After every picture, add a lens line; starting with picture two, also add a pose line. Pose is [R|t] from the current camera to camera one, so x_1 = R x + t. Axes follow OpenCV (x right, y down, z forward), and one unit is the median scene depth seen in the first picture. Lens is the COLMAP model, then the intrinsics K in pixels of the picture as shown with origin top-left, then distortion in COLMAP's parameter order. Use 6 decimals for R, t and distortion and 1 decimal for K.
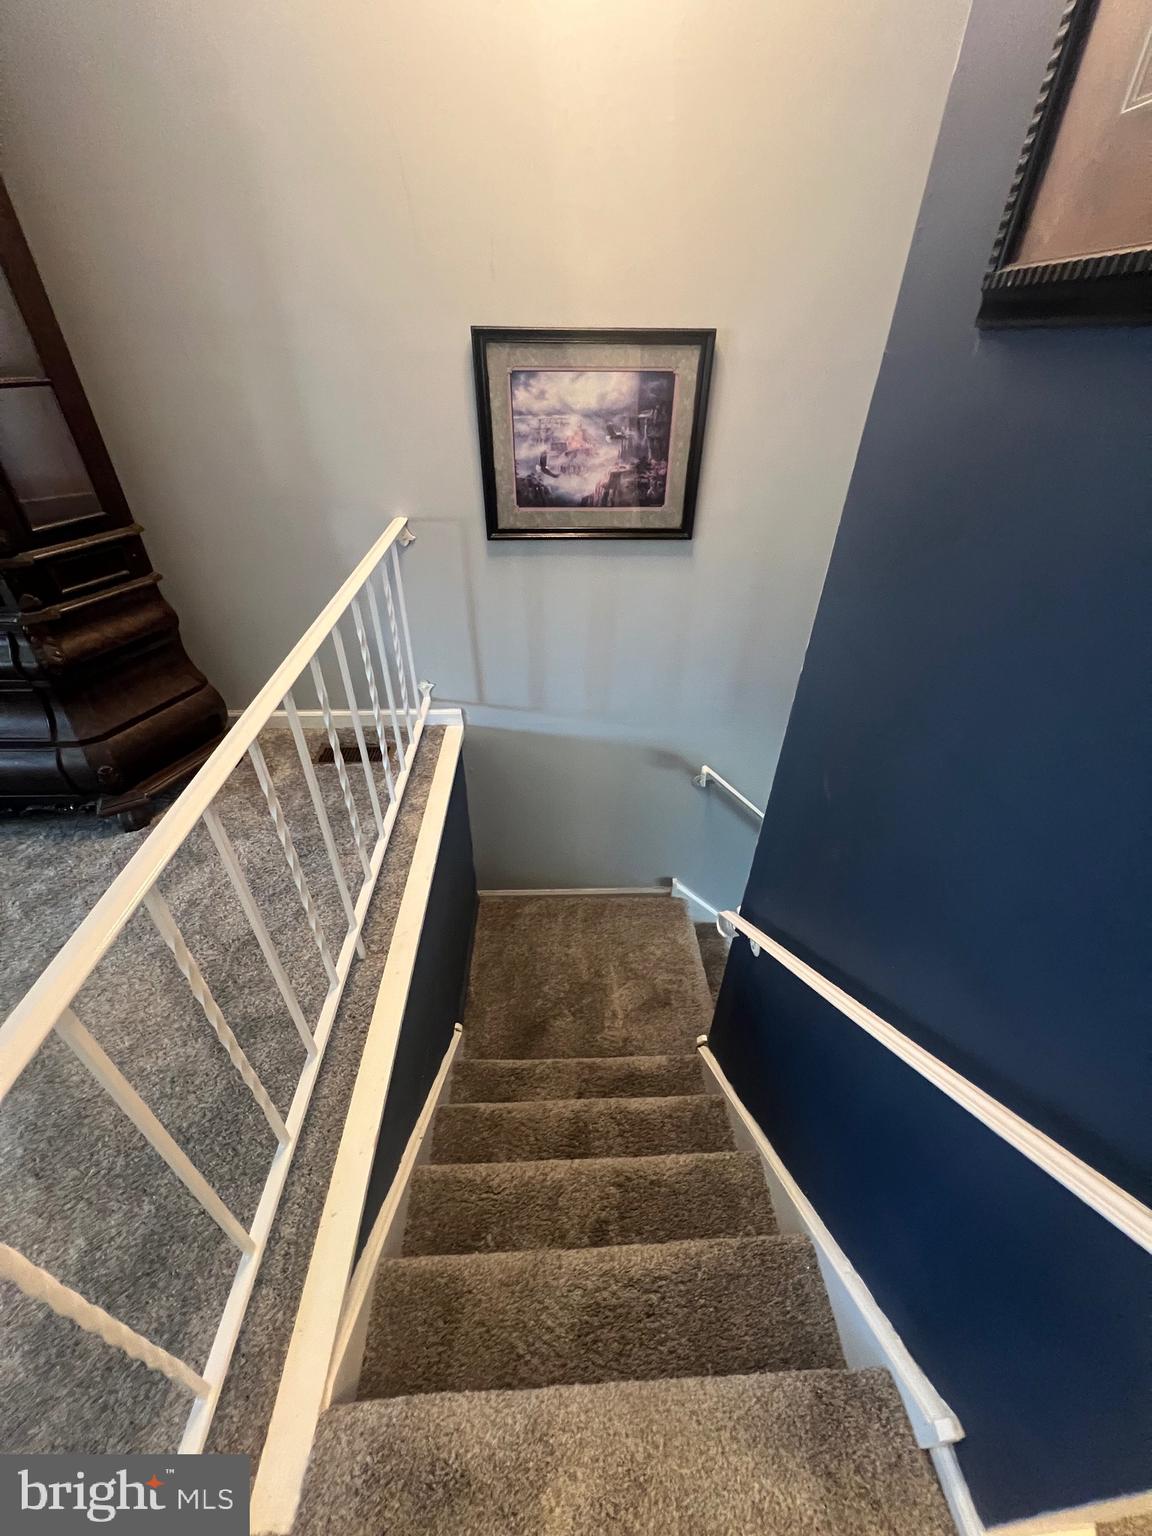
lens RADIAL K [[614.2, 0, 578.4], [0, 614.2, 763.4], [0, 0, 1]] dist [-0.001382, 0.000098]
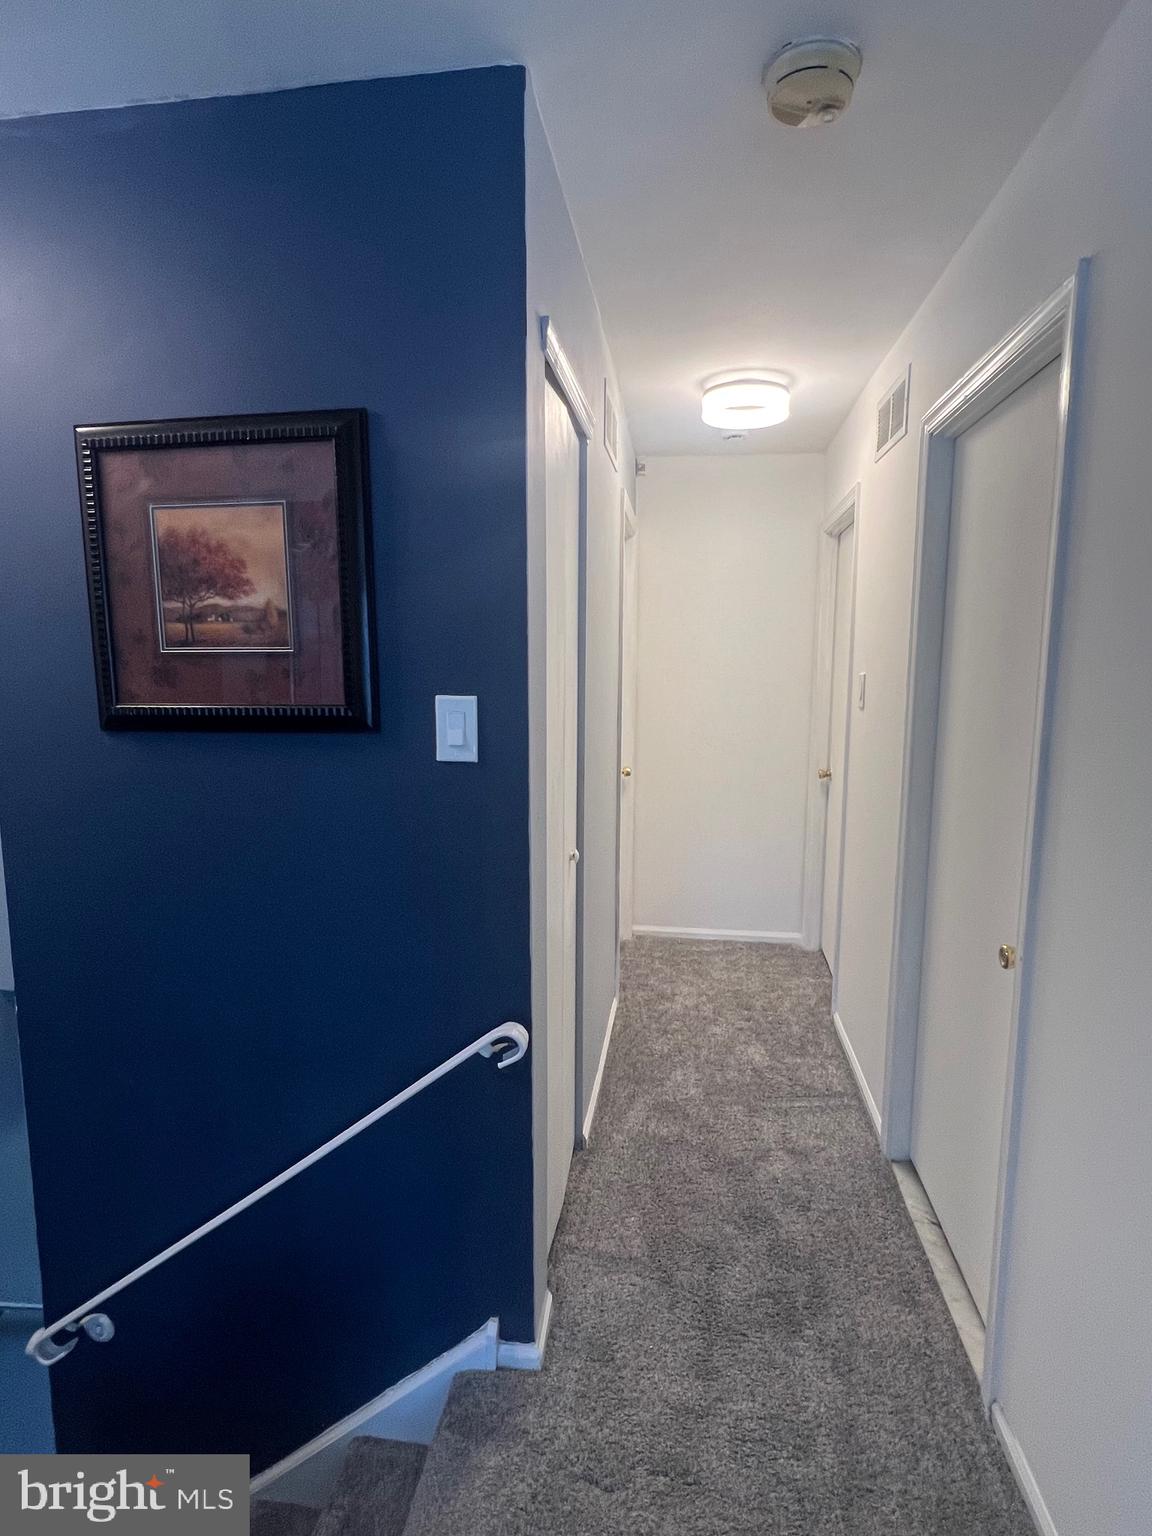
lens RADIAL K [[802.2, 0, 572.5], [0, 802.2, 774.8], [0, 0, 1]] dist [-0.005332, -0.000338]
pose [[0.182338, -0.152054, 0.971408, -0.515745], [0.575815, 0.817339, 0.019854, 0.026265], [-0.796988, 0.555731, 0.236587, -0.181770]]
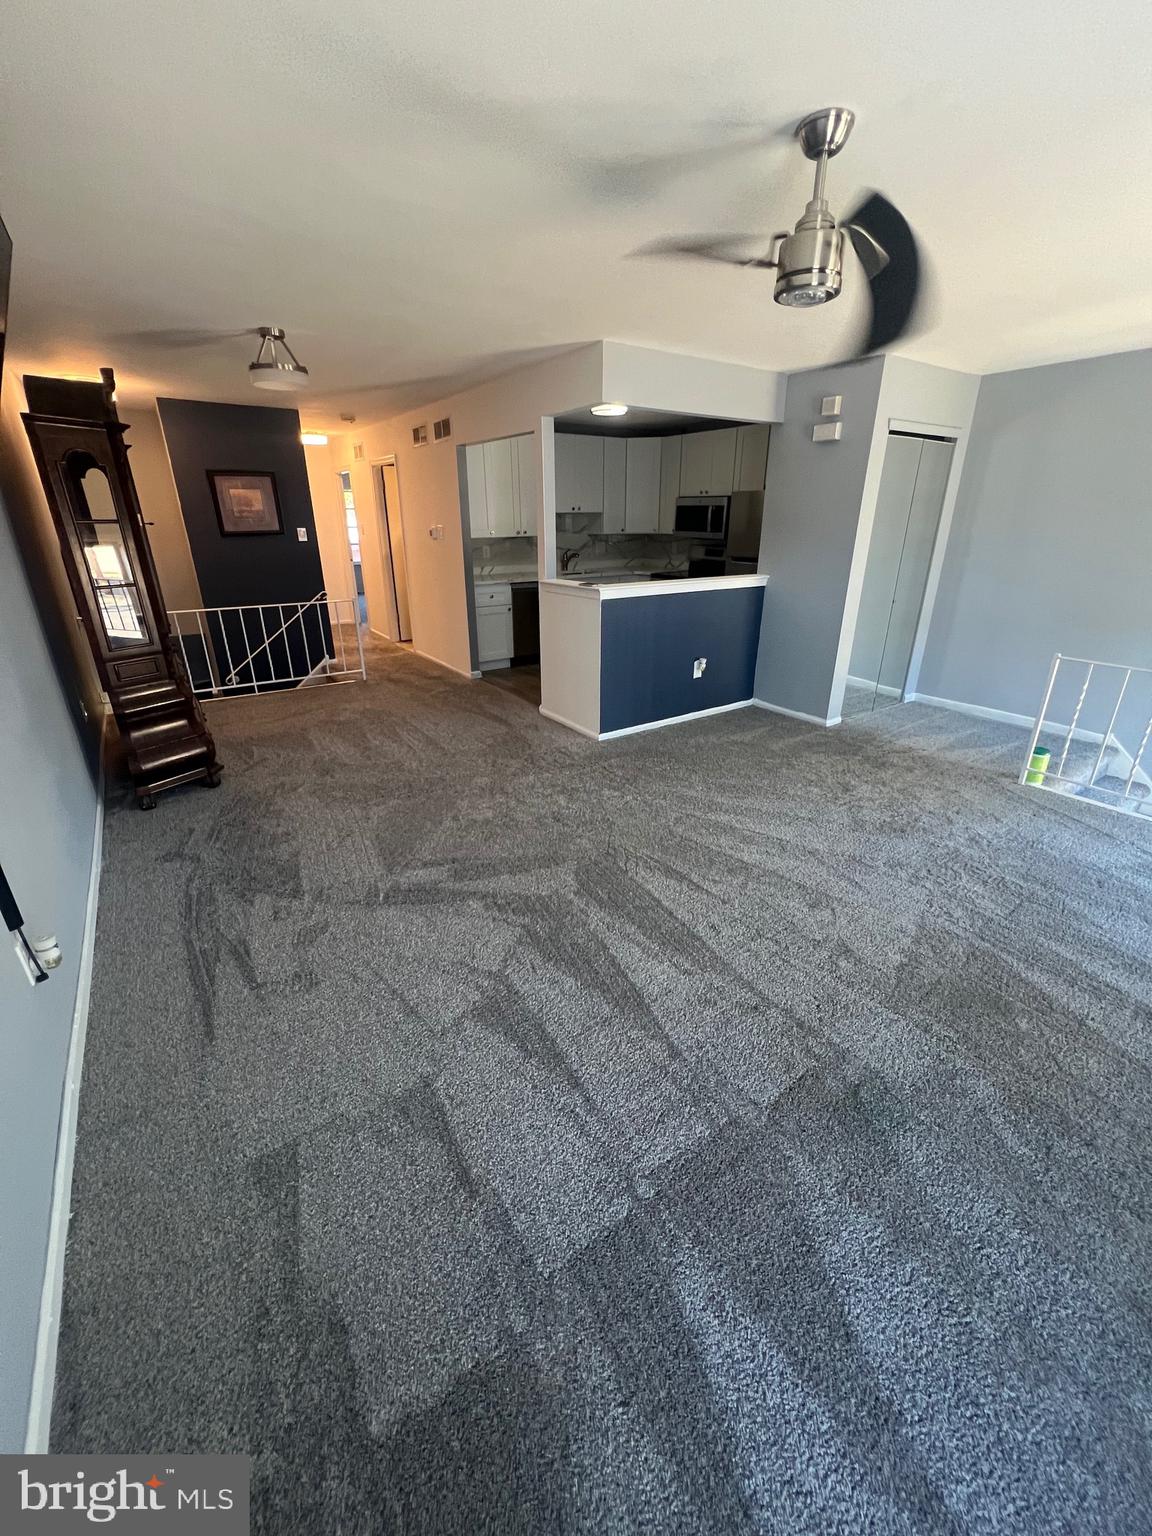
lens RADIAL K [[614.2, 0, 580.5], [0, 614.2, 765.0], [0, 0, 1]] dist [-0.001382, 0.000098]
pose [[-0.525038, -0.332301, 0.783525, -3.688185], [0.492069, 0.632629, 0.598038, -0.543761], [-0.694409, 0.699541, -0.168639, 0.494422]]
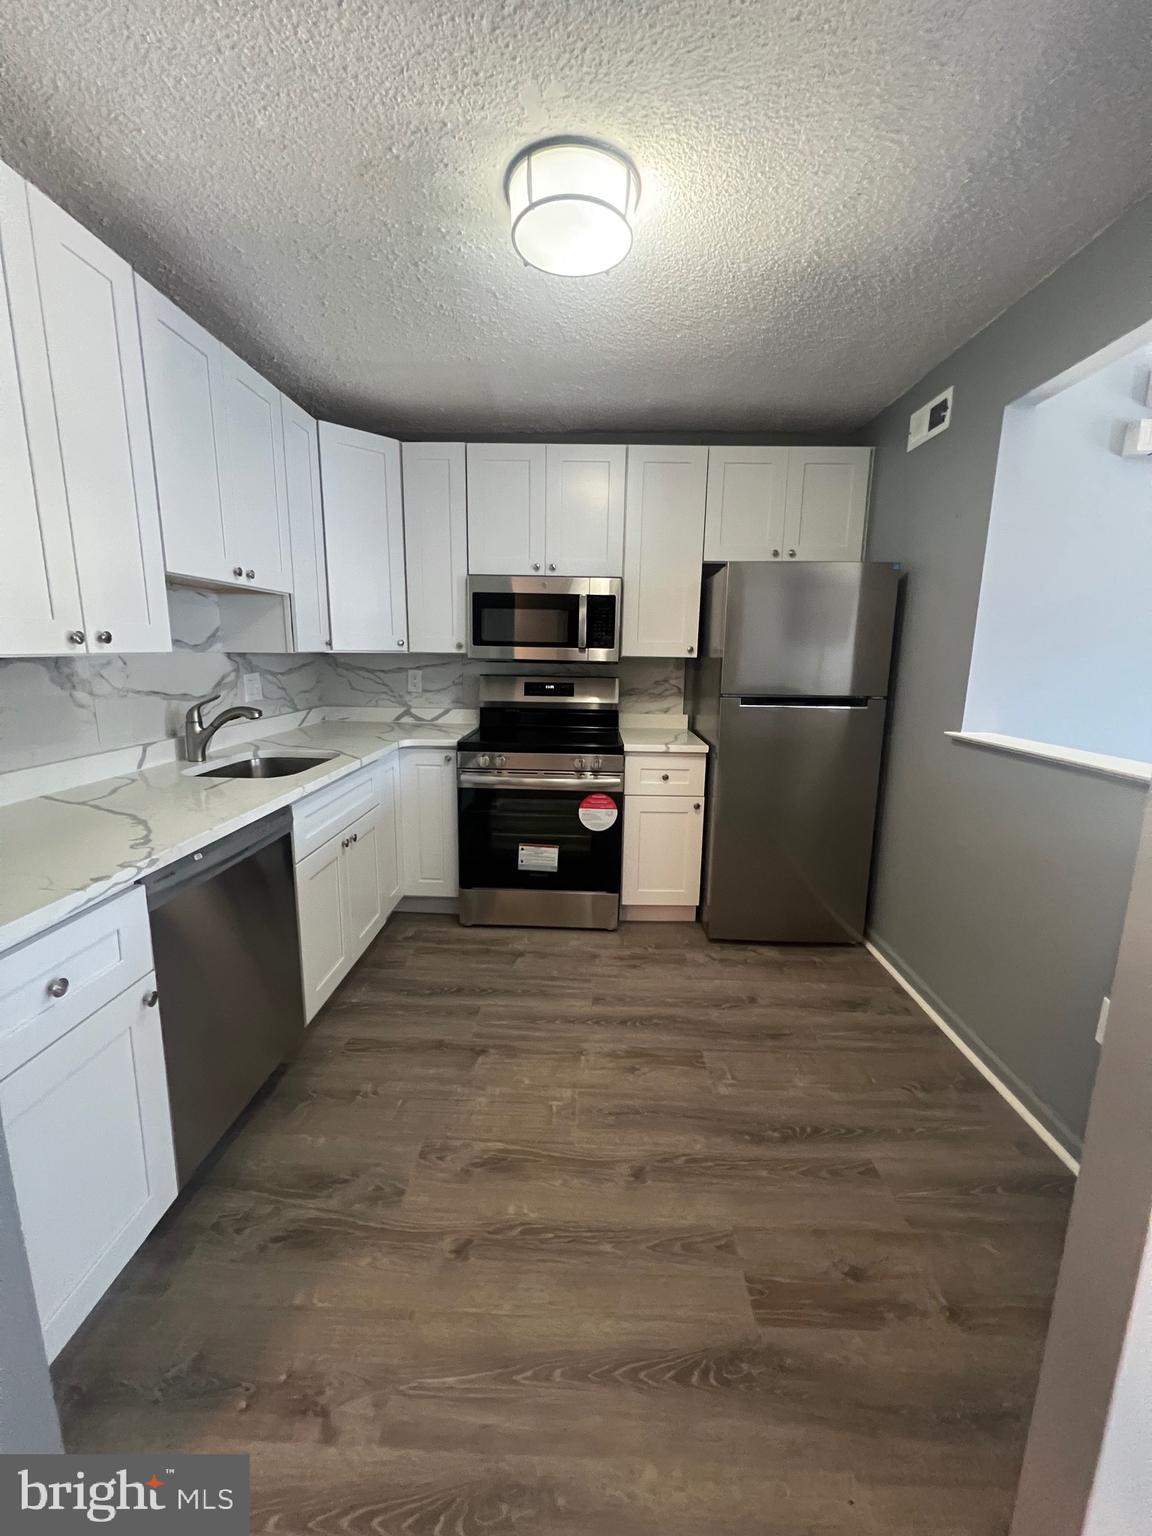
lens RADIAL K [[614.2, 0, 574.5], [0, 614.2, 763.5], [0, 0, 1]] dist [-0.001382, 0.000098]
pose [[-0.996630, -0.039657, 0.071800, -0.944872], [0.024224, 0.694008, 0.719560, 0.119732], [-0.078365, 0.718874, -0.690709, -0.192008]]
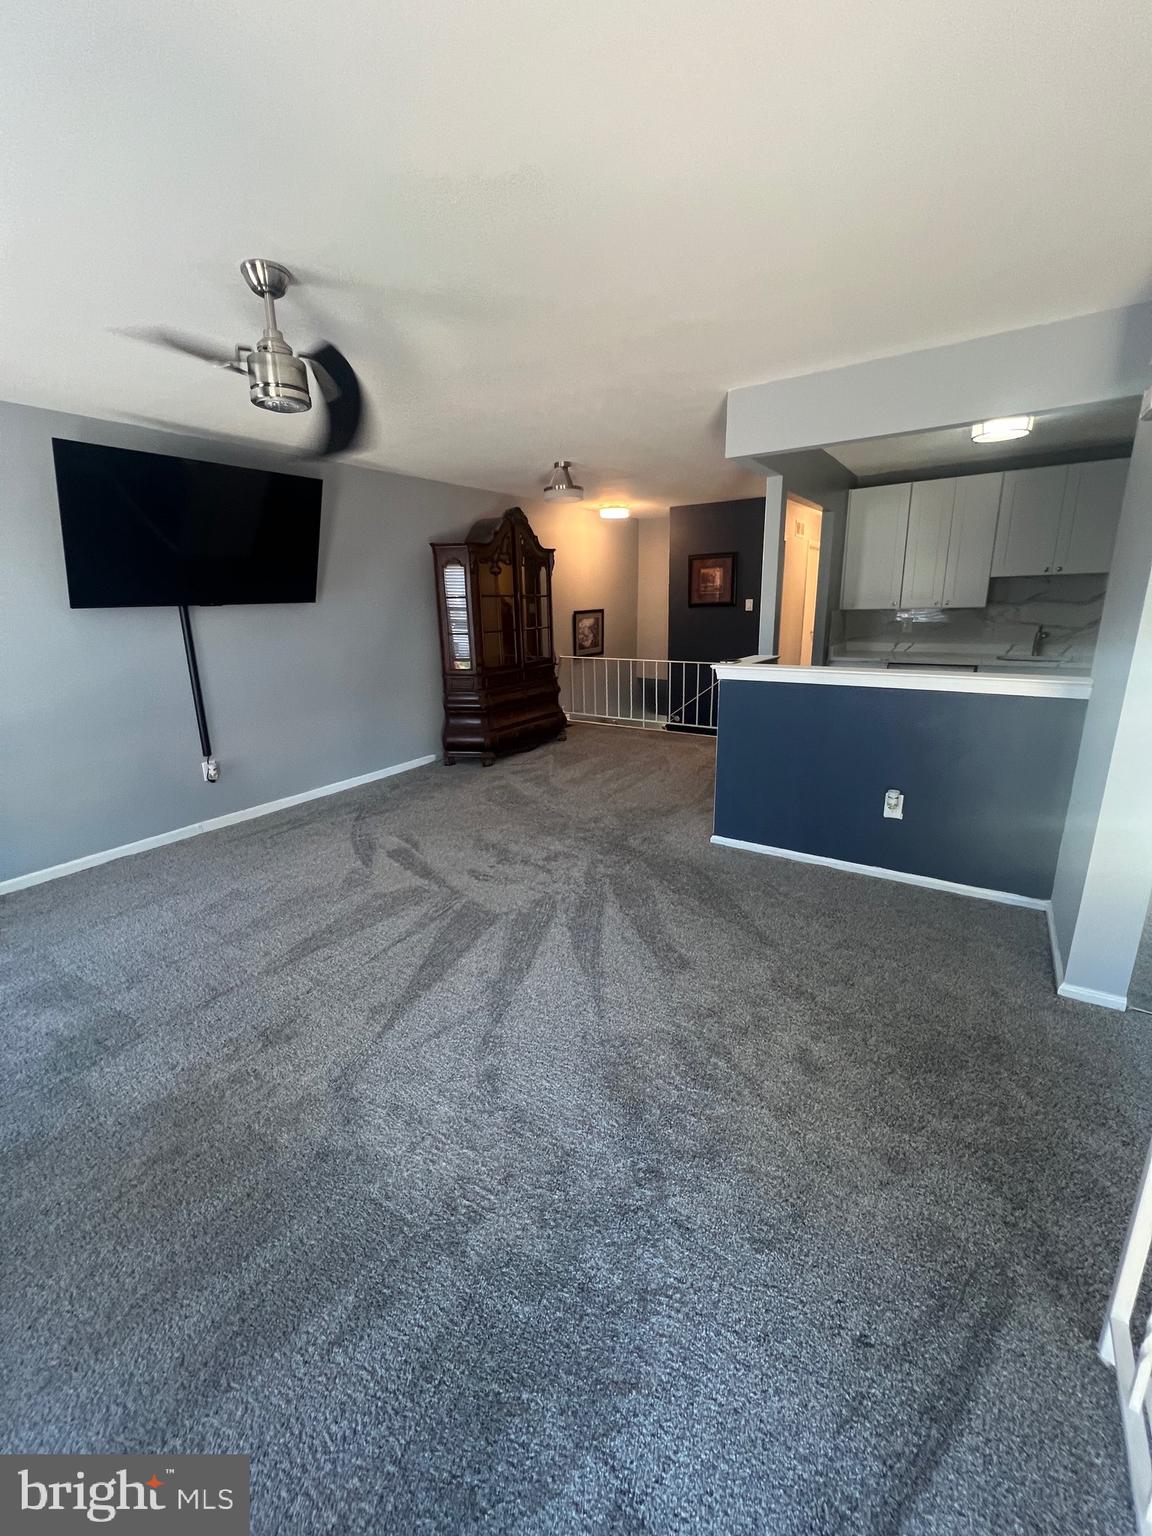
lens RADIAL K [[614.2, 0, 574.9], [0, 614.2, 764.6], [0, 0, 1]] dist [-0.001382, 0.000098]
pose [[0.593343, -0.237045, 0.769255, -3.572217], [0.496450, 0.860020, -0.117908, 0.707382], [-0.633625, 0.451857, 0.627968, -1.189439]]
